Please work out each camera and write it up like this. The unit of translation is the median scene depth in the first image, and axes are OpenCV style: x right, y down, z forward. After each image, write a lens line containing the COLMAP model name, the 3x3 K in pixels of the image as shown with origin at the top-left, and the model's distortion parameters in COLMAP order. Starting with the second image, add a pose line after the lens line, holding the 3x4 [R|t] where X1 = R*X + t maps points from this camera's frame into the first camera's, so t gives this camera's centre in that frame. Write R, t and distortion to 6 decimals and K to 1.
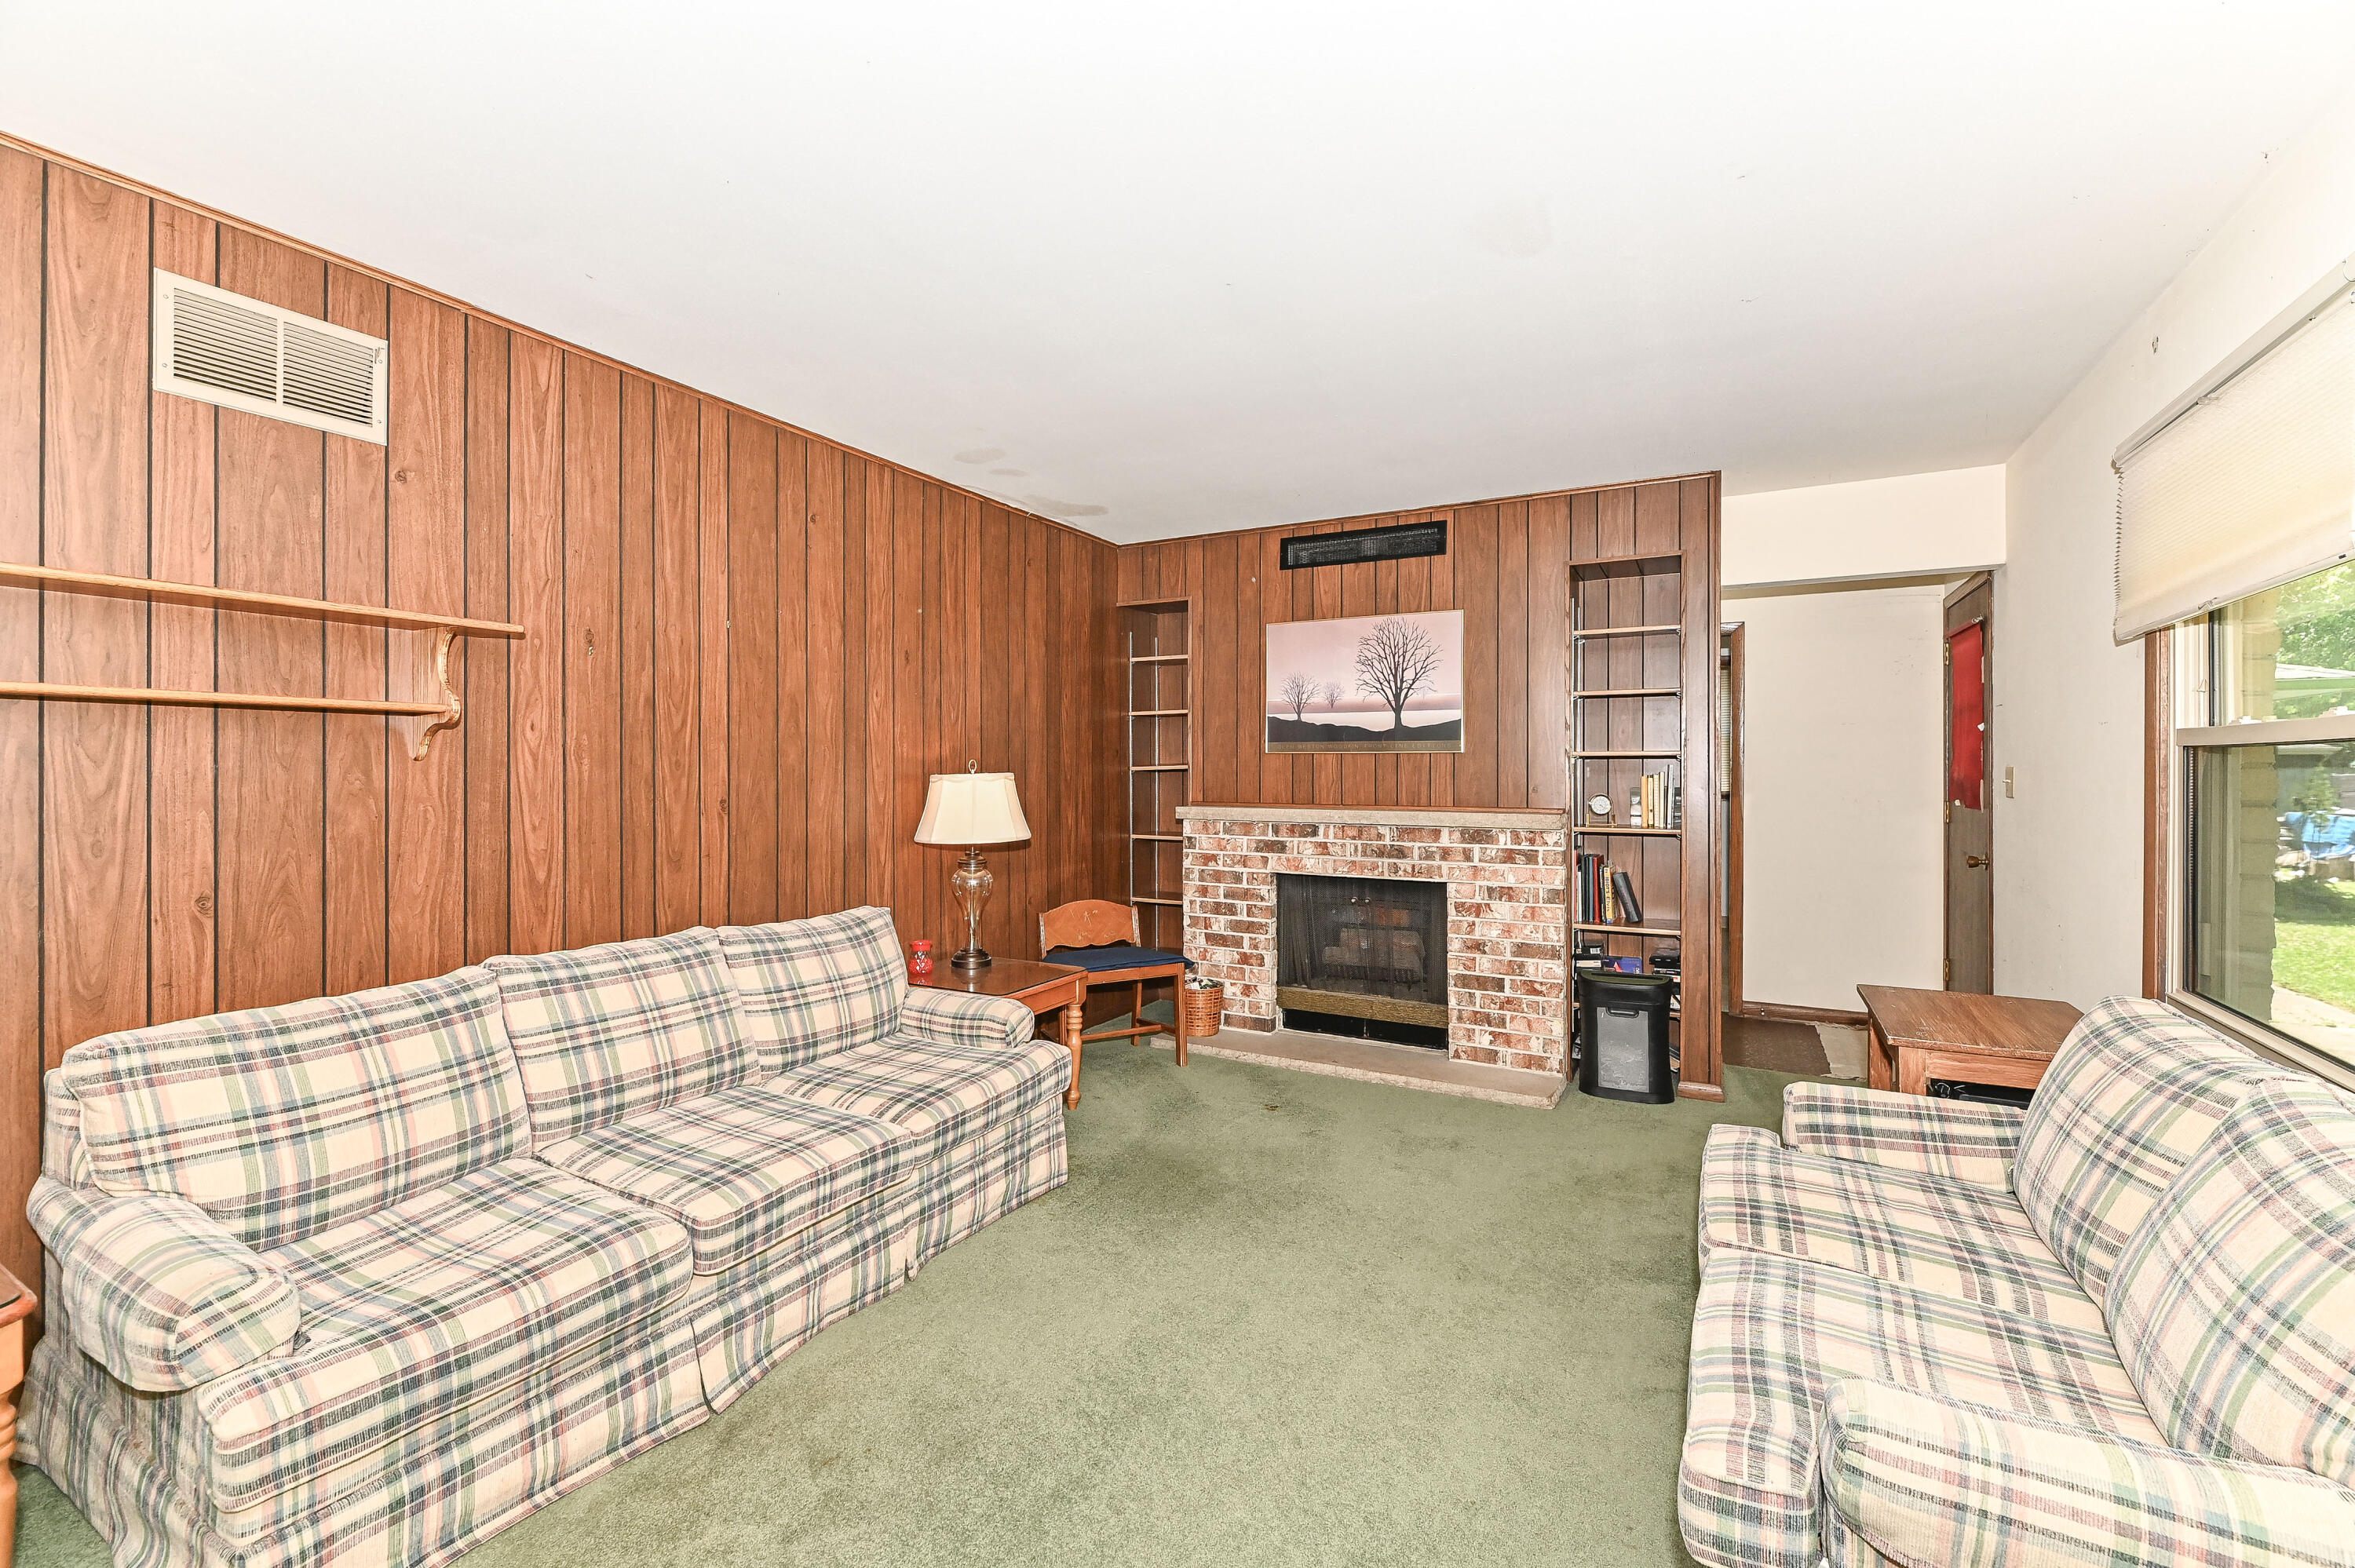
lens RADIAL K [[1001.2, 0, 1178.9], [0, 1001.2, 773.7], [0, 0, 1]] dist [0.004053, -0.004328]
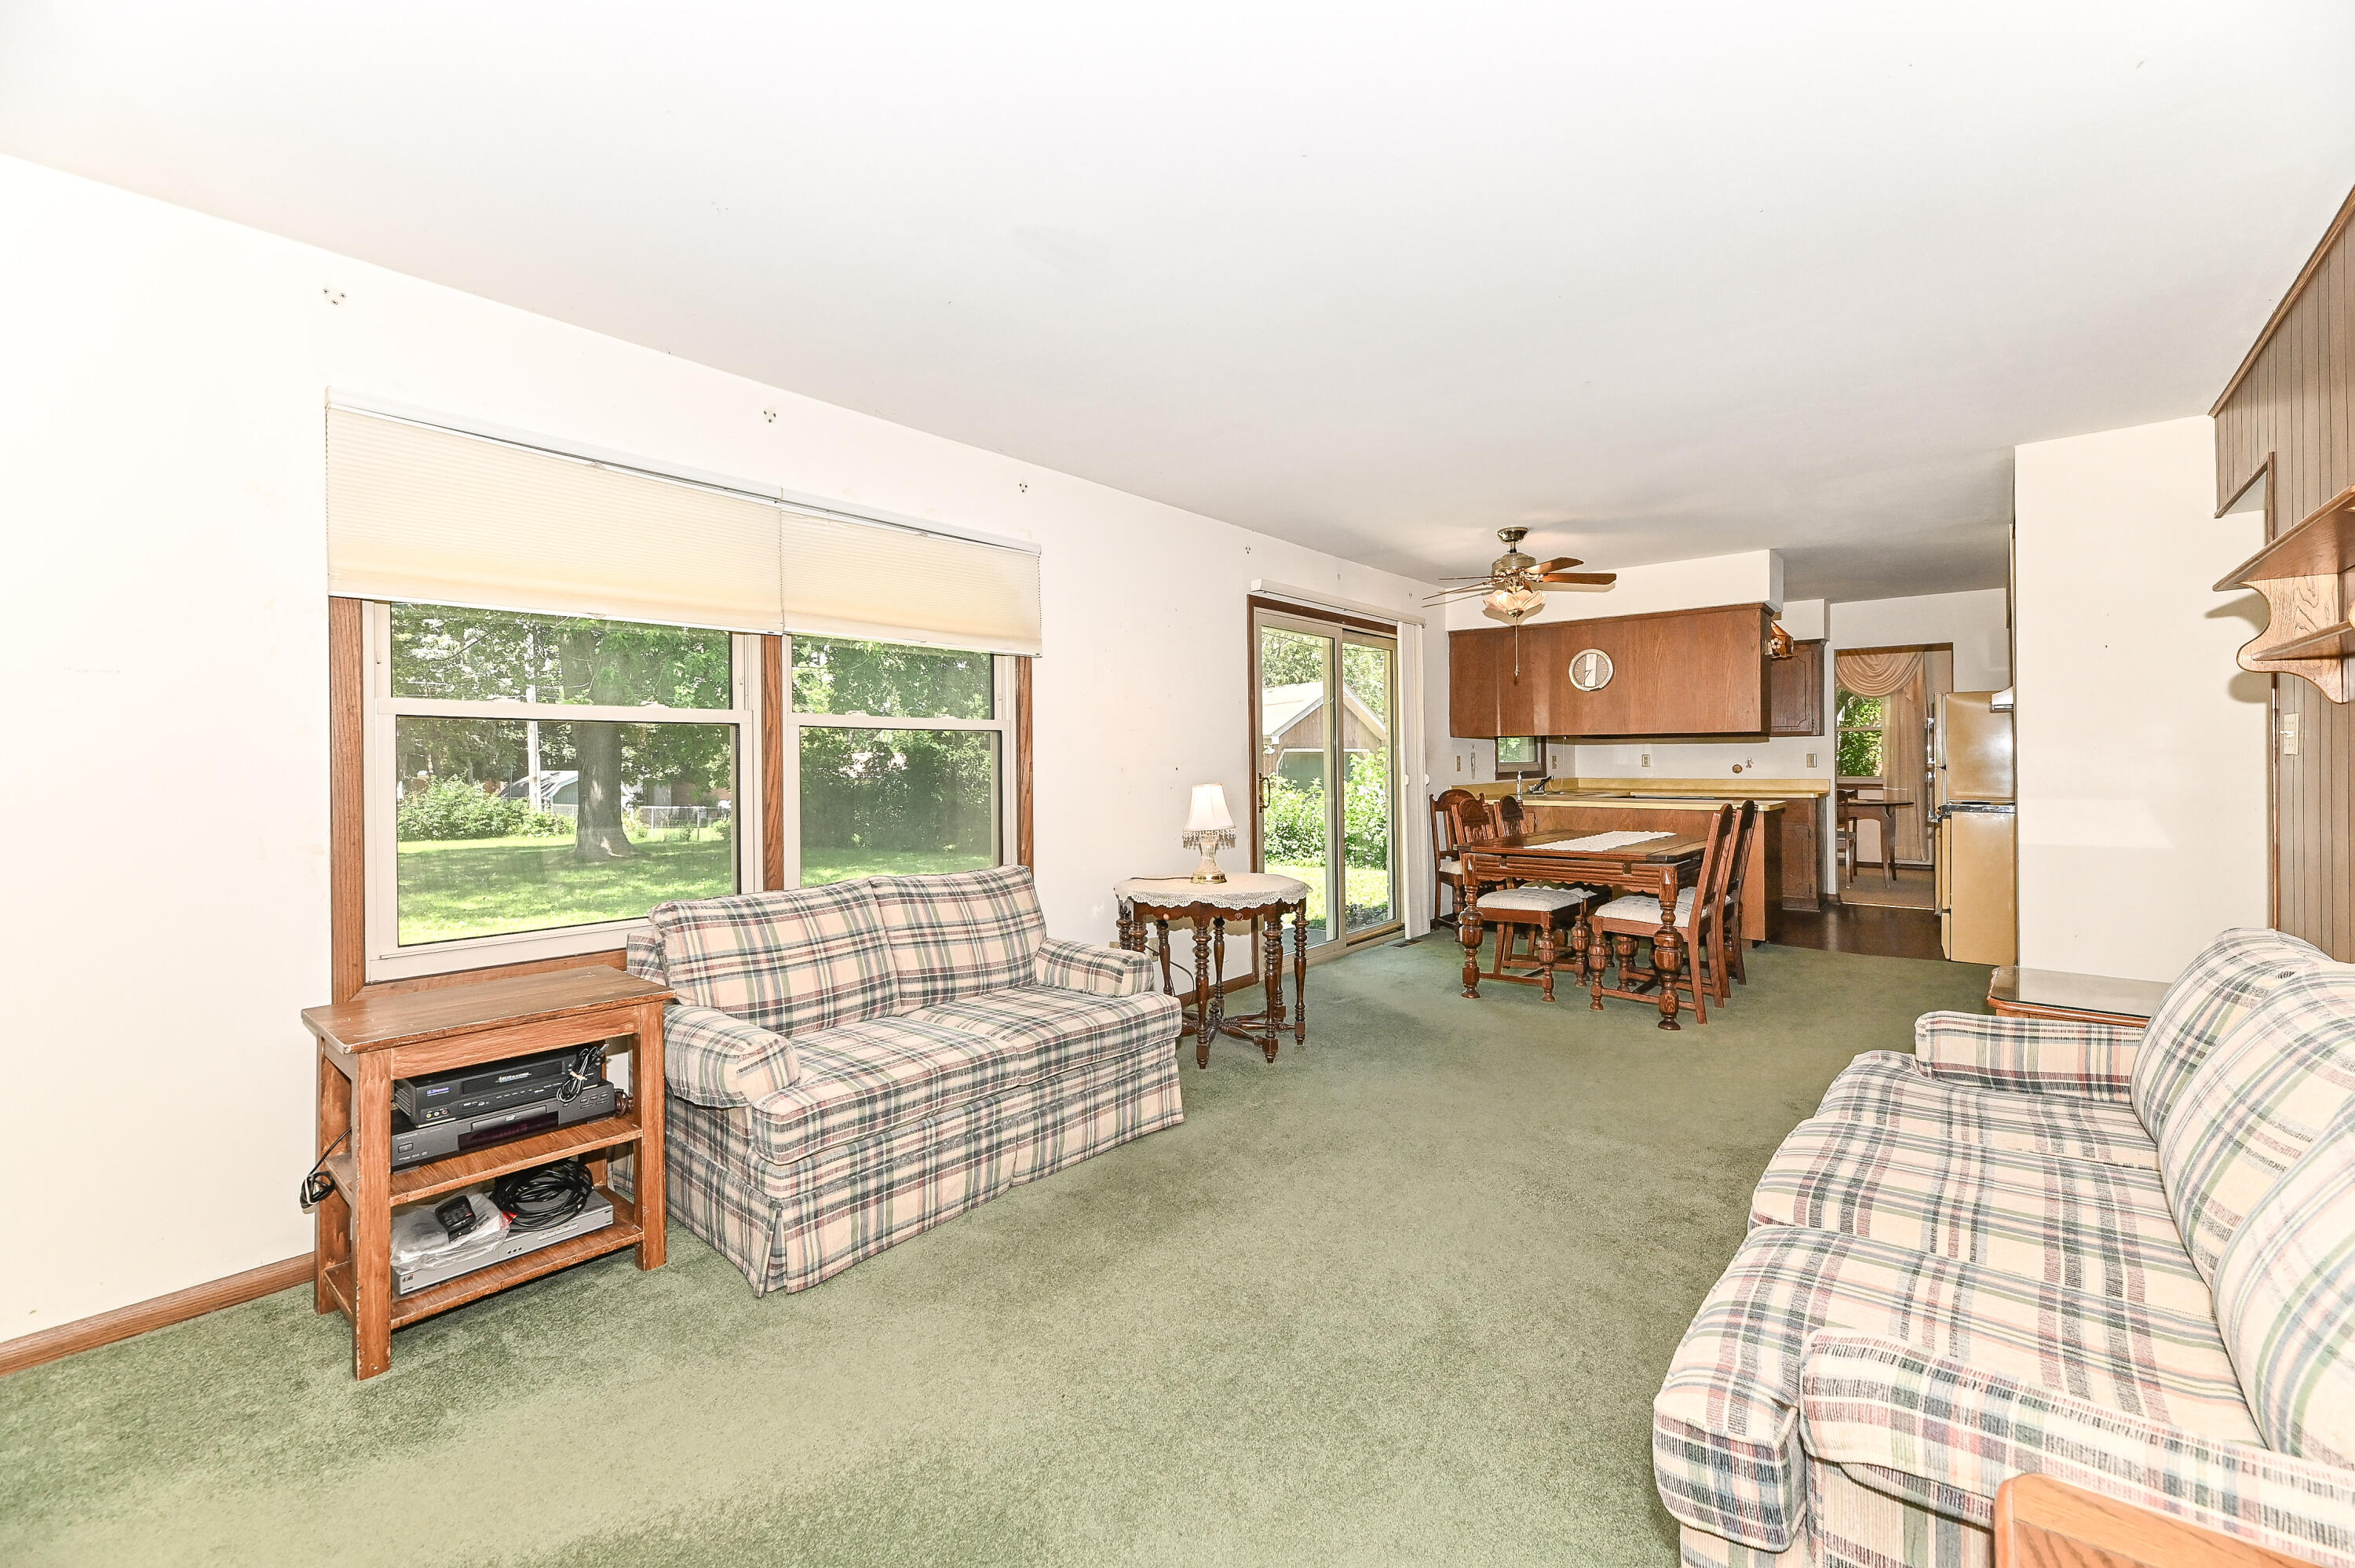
lens RADIAL K [[957.8, 0, 1188.5], [0, 957.8, 760.0], [0, 0, 1]] dist [0.001434, -0.003658]
pose [[-0.979680, 0.012686, 0.200165, -0.007881], [0.012988, 0.999916, 0.000193, 0.018774], [-0.200145, 0.002789, -0.979762, 1.131958]]
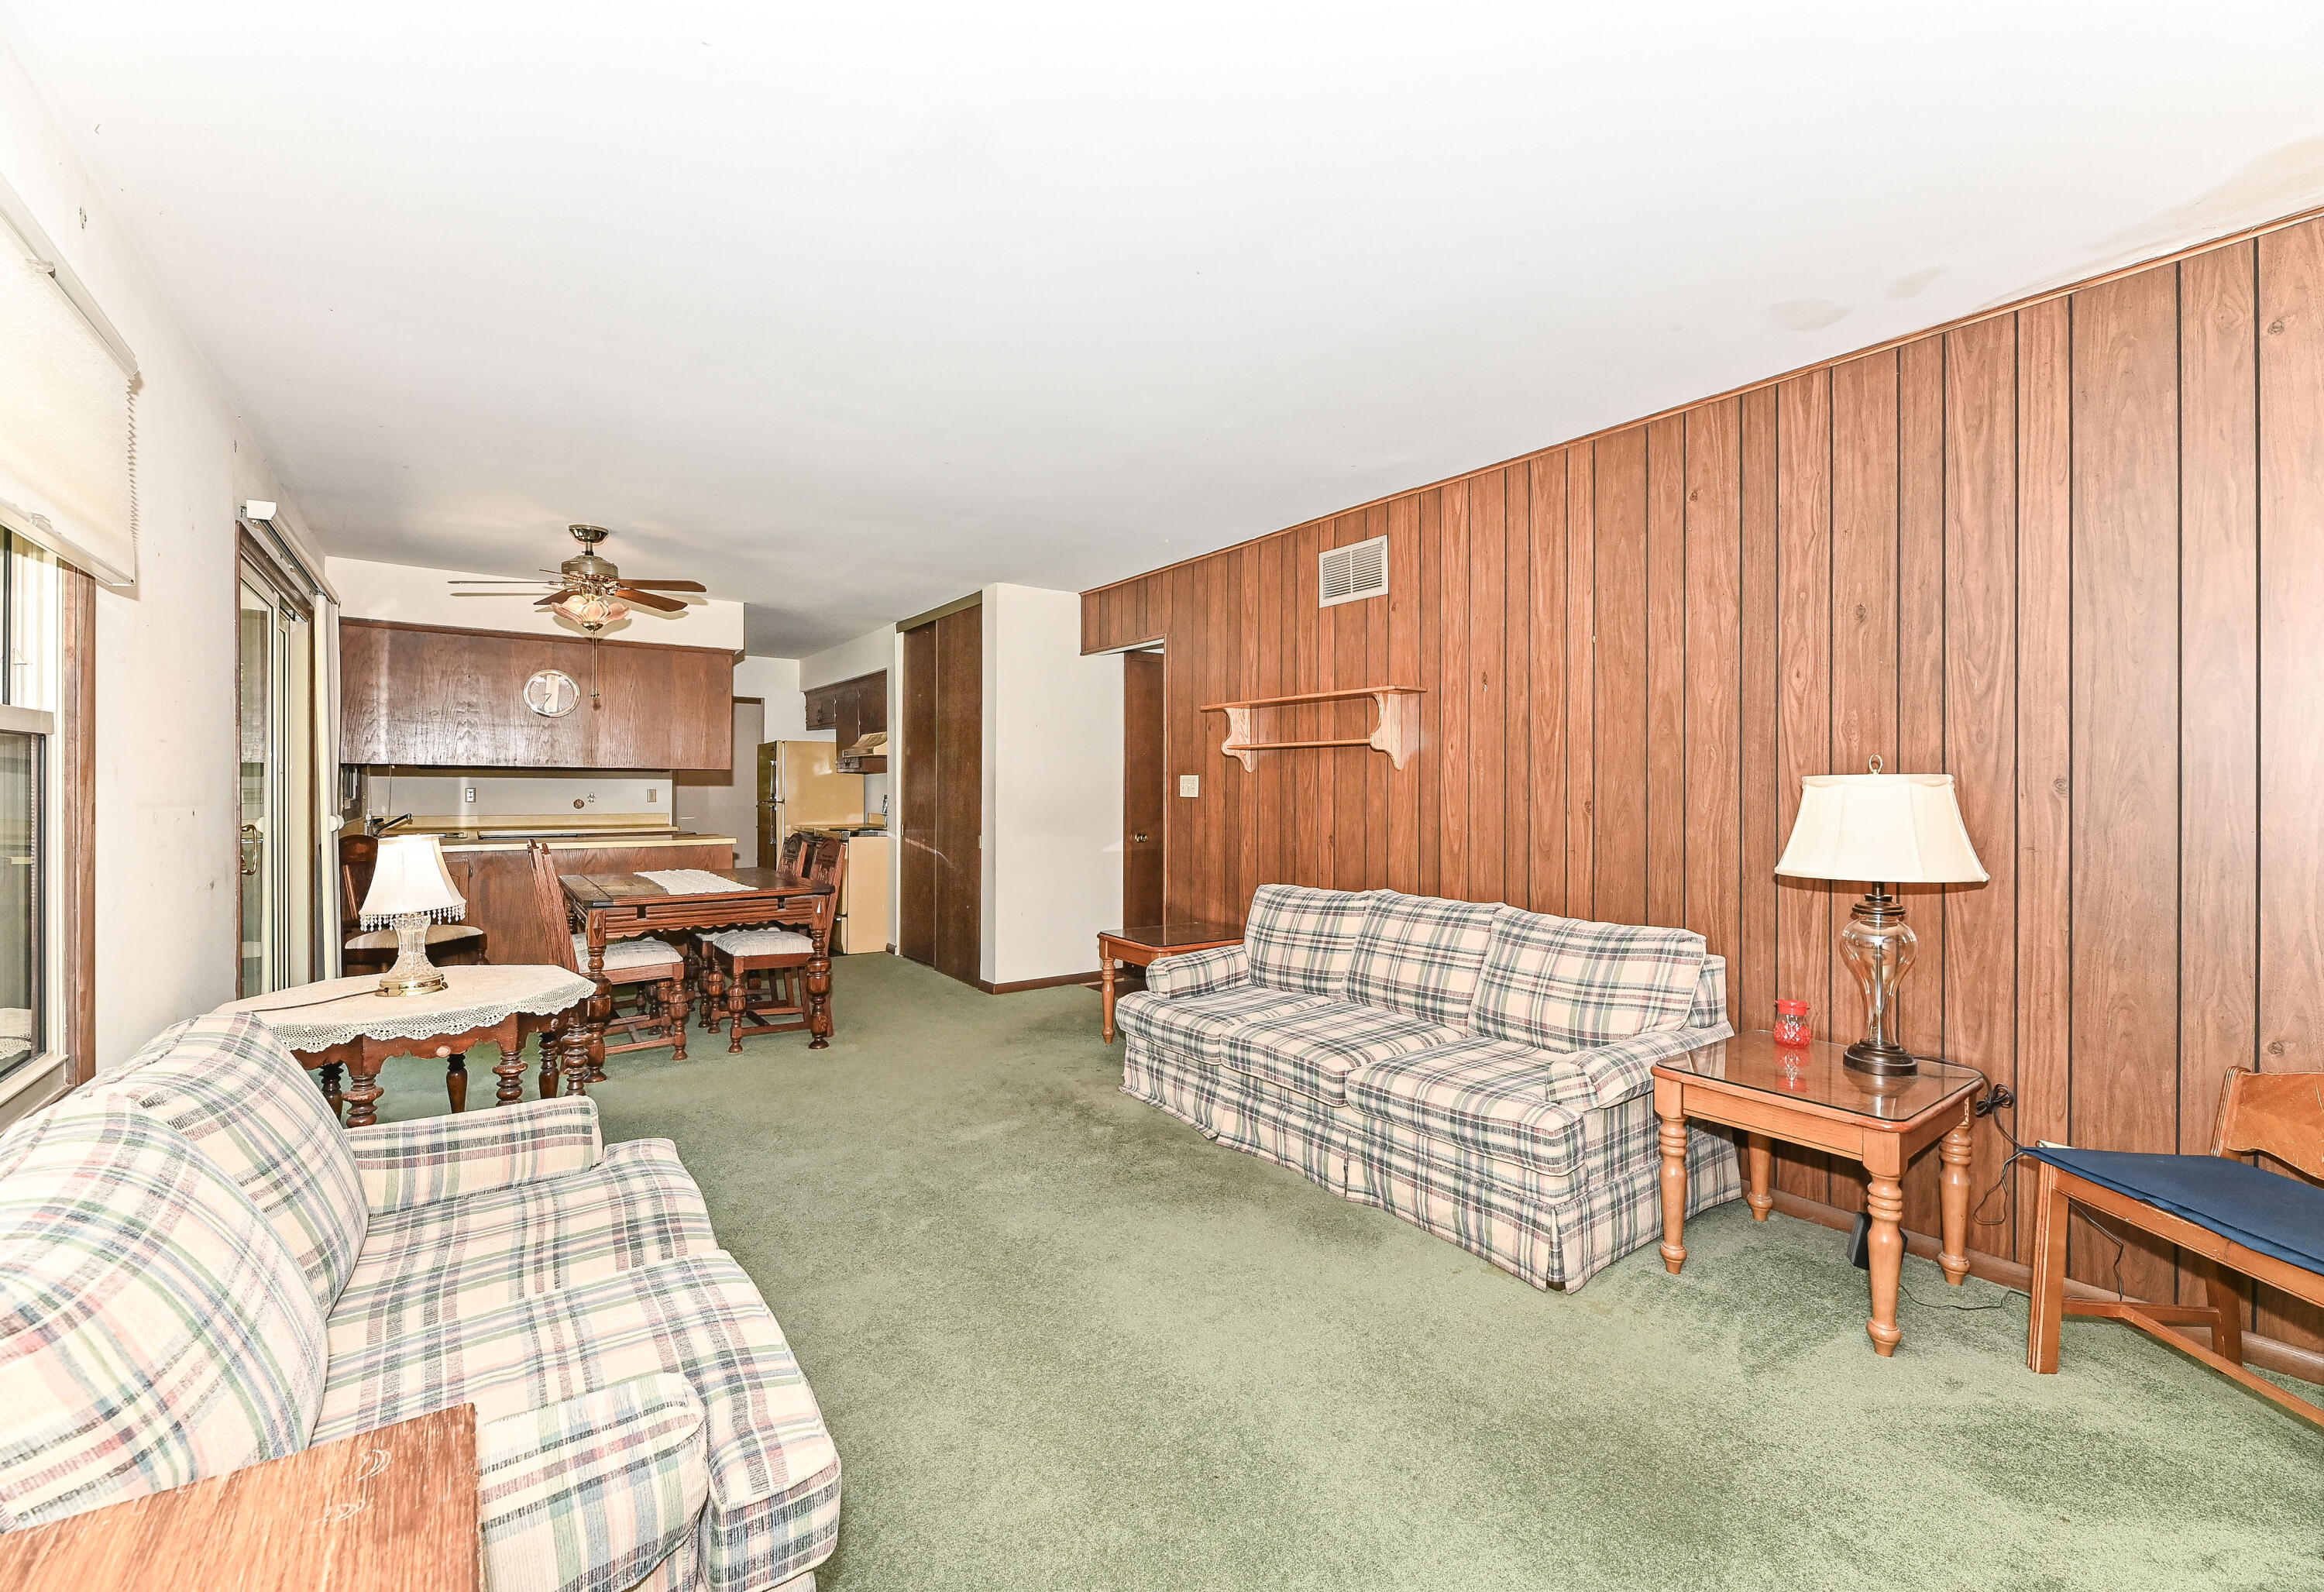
lens RADIAL K [[965.9, 0, 1164.9], [0, 965.9, 789.6], [0, 0, 1]] dist [-0.000094, 0.000016]
pose [[-0.435278, 0.002584, -0.900292, 0.564933], [-0.004363, 0.999978, 0.004980, 0.007867], [0.900285, 0.006096, -0.435257, 0.852378]]
